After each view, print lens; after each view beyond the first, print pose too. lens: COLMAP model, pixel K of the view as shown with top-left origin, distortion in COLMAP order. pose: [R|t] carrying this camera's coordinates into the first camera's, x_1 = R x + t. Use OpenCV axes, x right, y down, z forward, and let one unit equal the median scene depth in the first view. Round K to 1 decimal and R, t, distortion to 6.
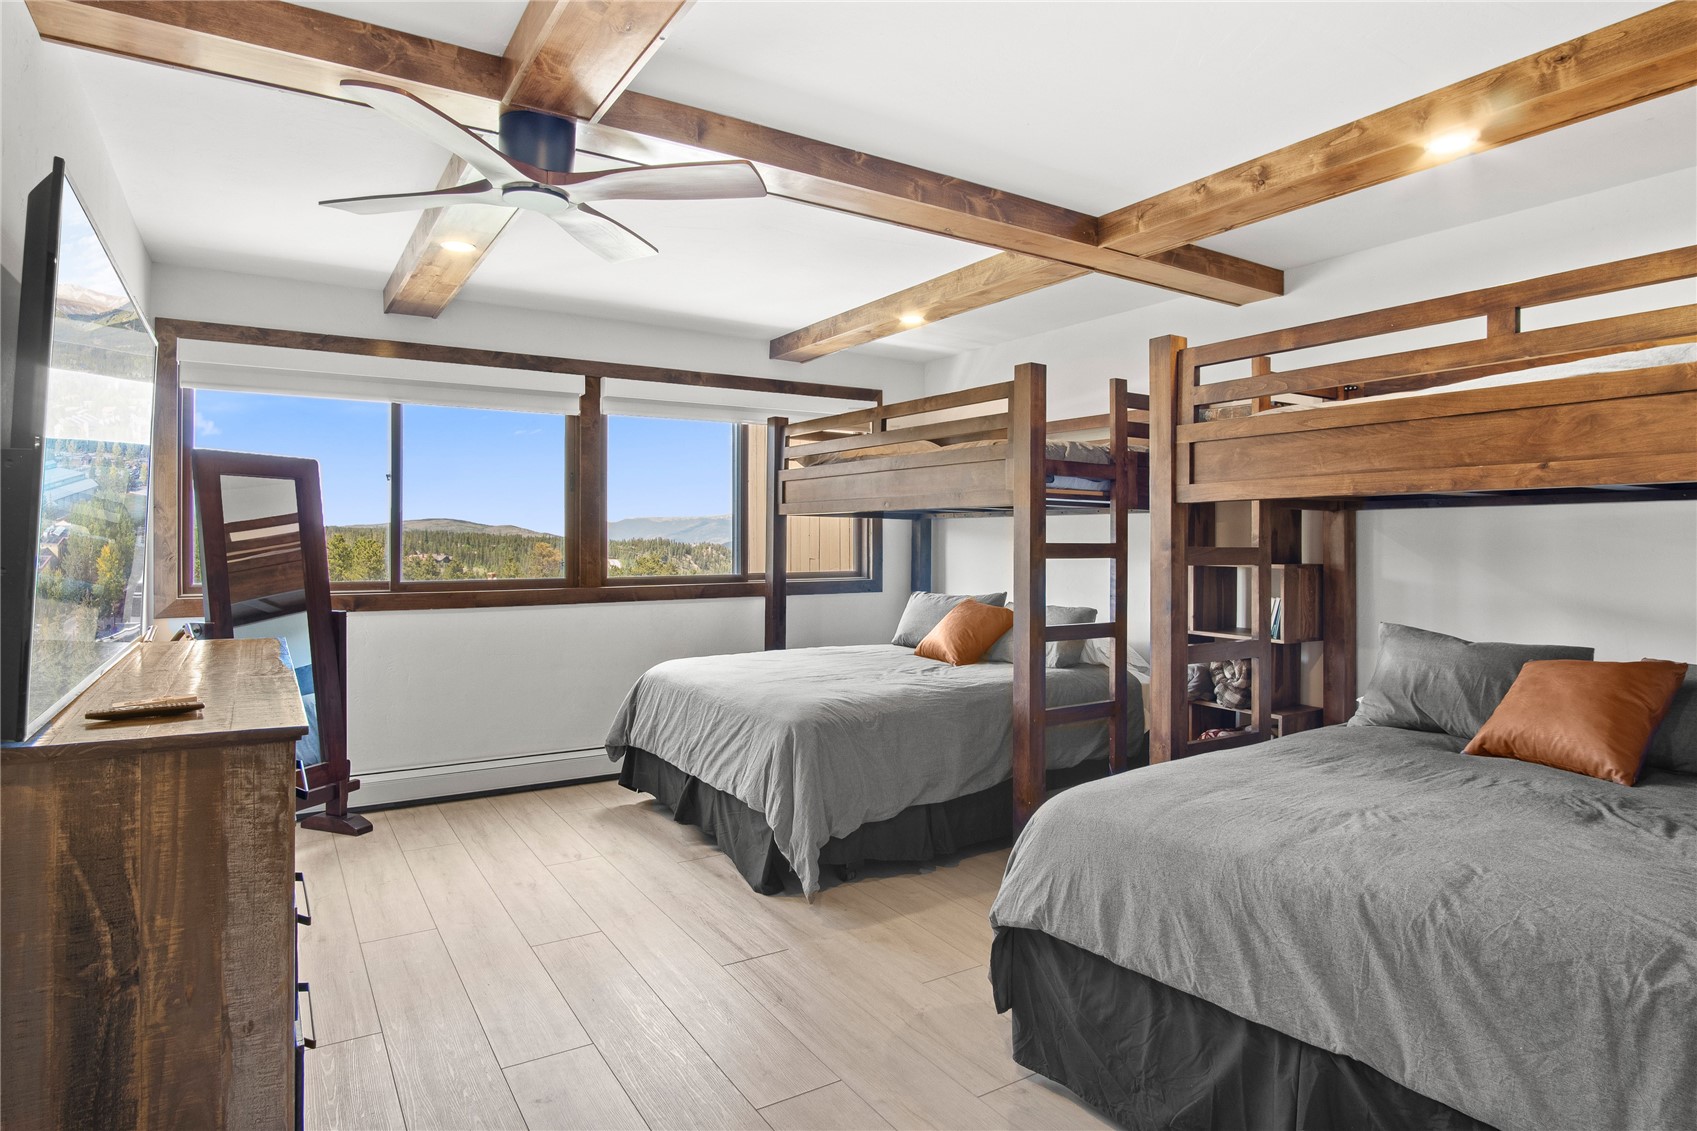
lens RADIAL K [[943.2, 0, 846.1], [0, 943.2, 561.0], [0, 0, 1]] dist [-0.031246, 0.010012]
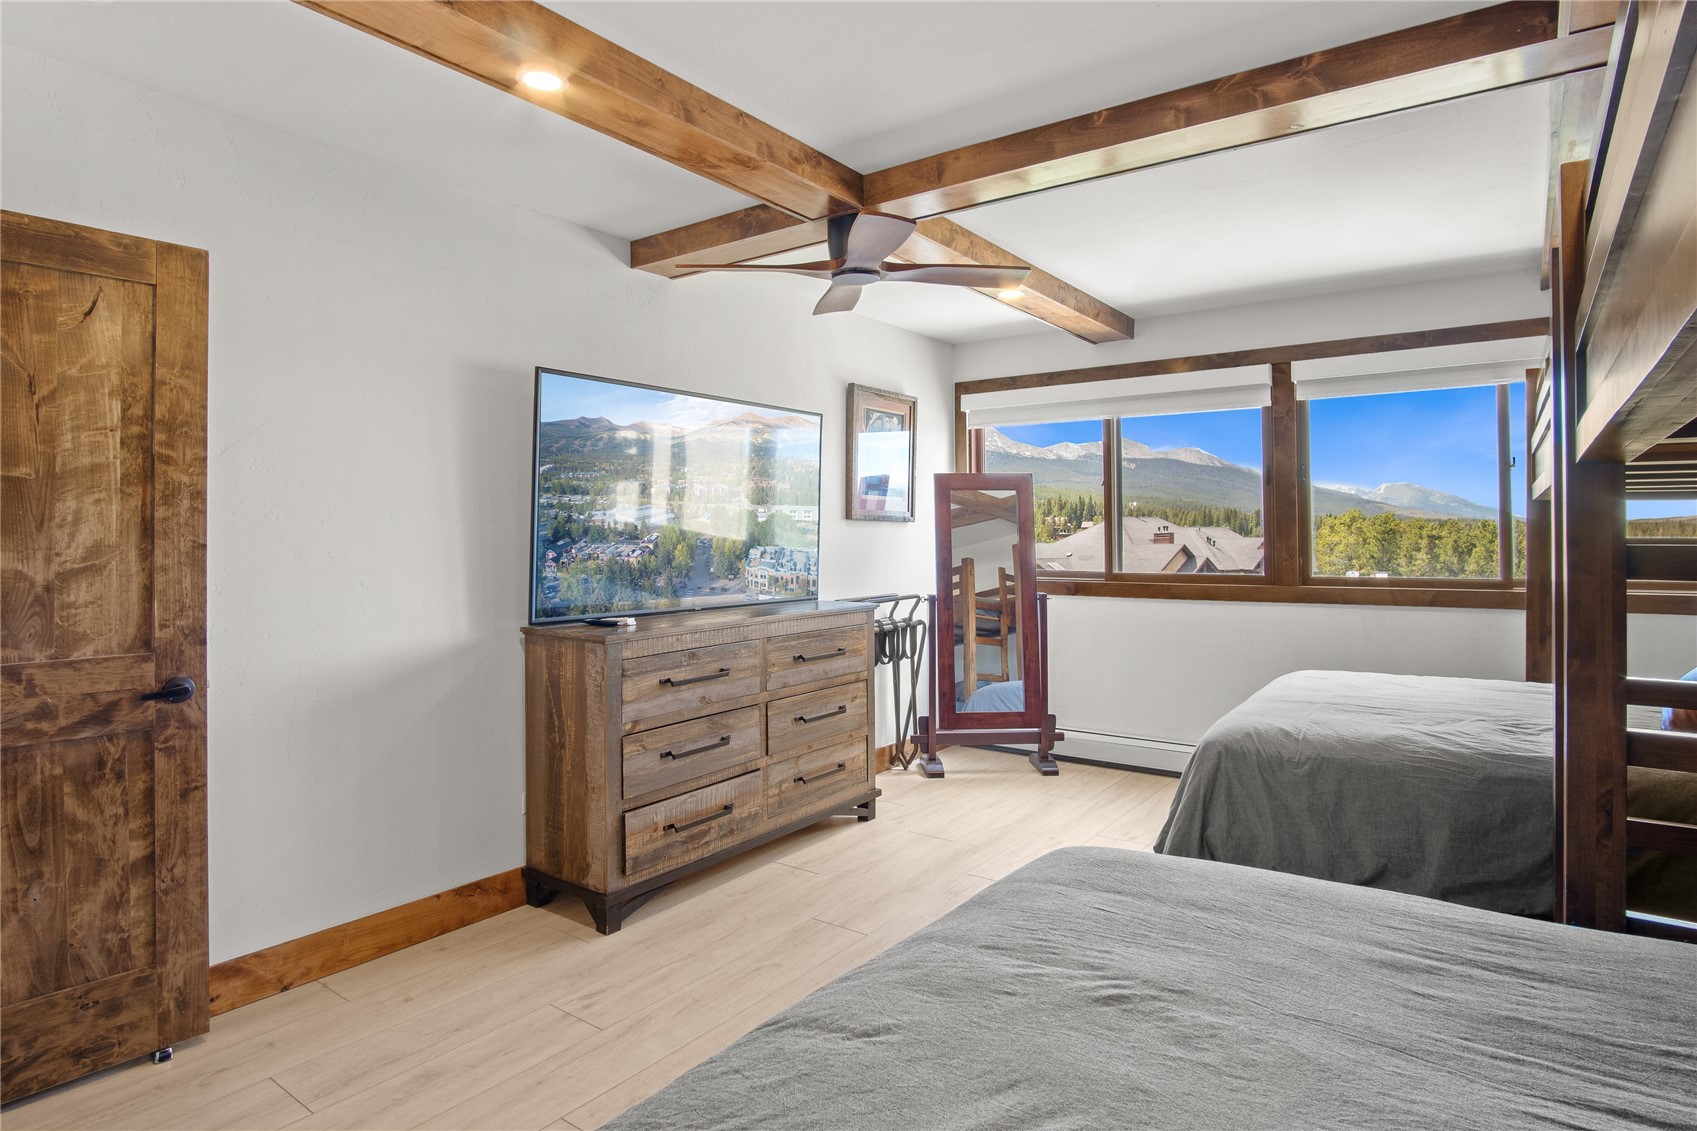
lens RADIAL K [[933.9, 0, 850.1], [0, 933.9, 552.9], [0, 0, 1]] dist [-0.033199, 0.011336]
pose [[0.365218, 0.012925, -0.930832, 0.712810], [-0.017561, 0.999821, 0.006993, -0.006283], [0.930756, 0.013793, 0.365380, 0.415433]]
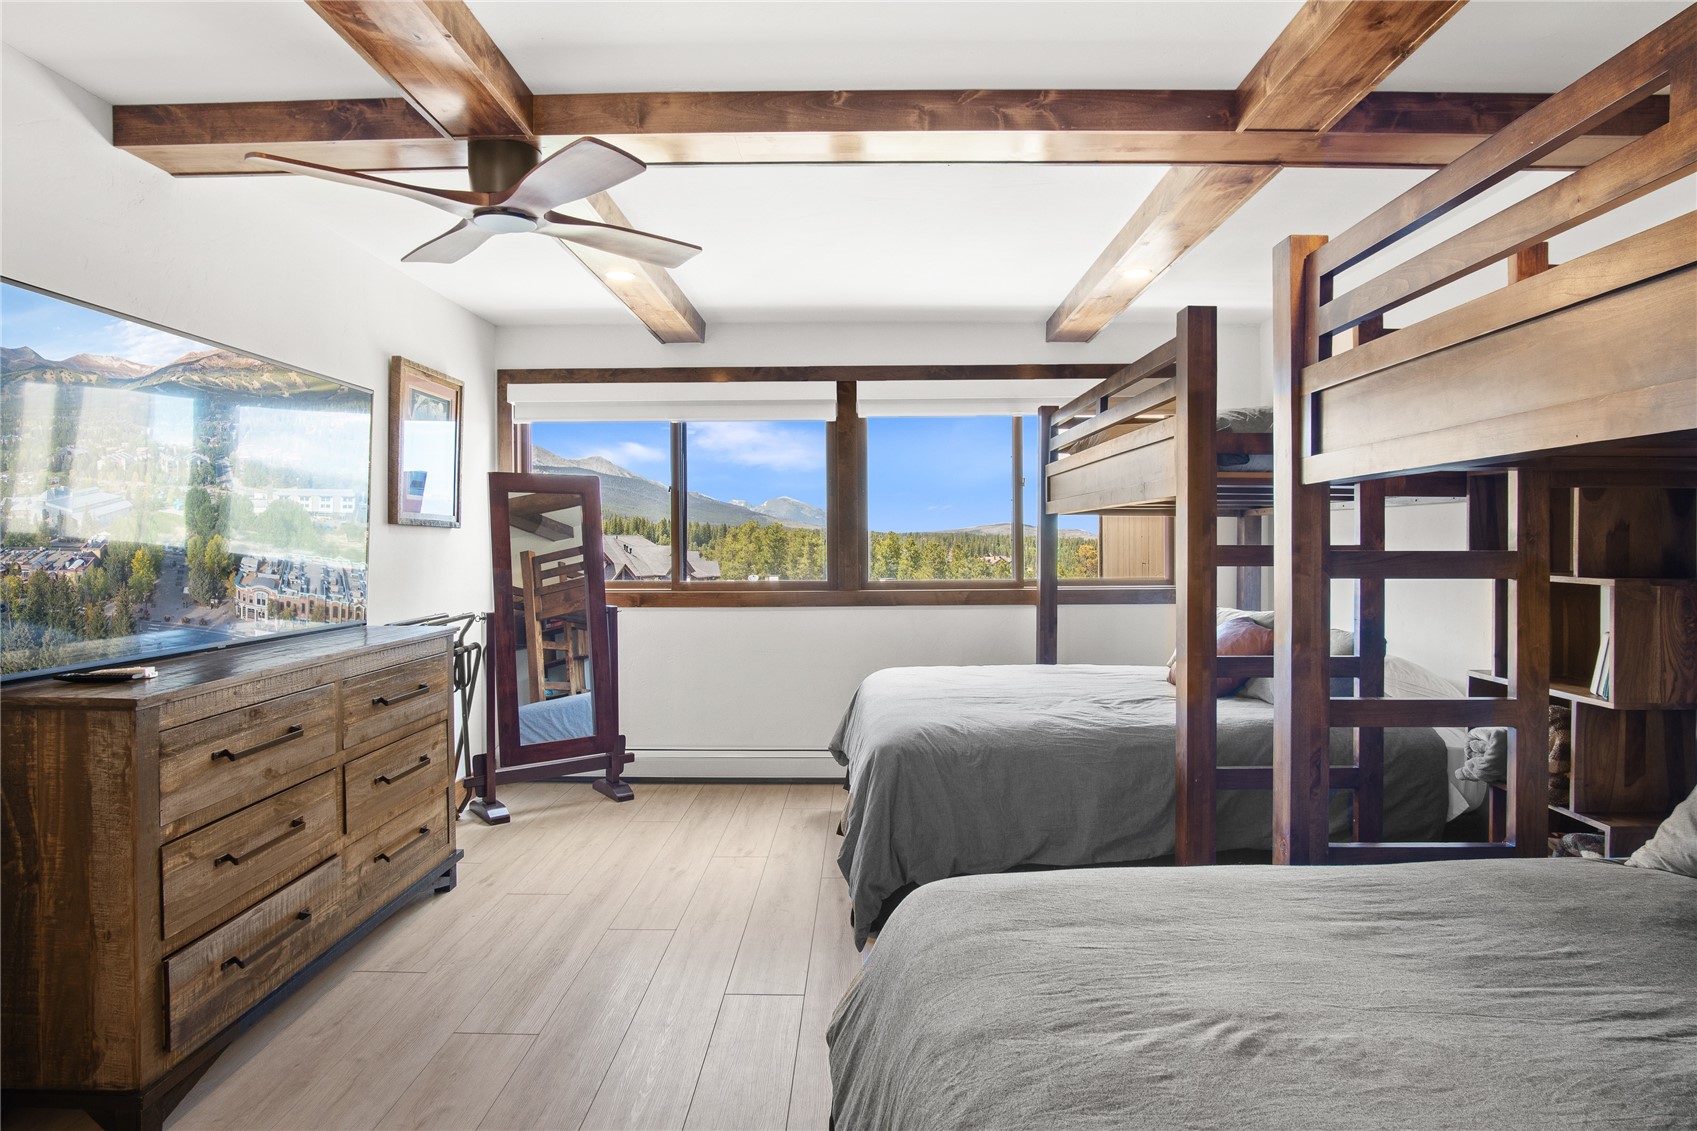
lens RADIAL K [[927.2, 0, 847.5], [0, 927.2, 567.7], [0, 0, 1]] dist [-0.032055, 0.009021]
pose [[0.833751, 0.009348, -0.552061, 0.455895], [-0.007001, 0.999955, 0.006360, -0.004614], [0.552096, -0.001438, 0.833780, 0.280744]]
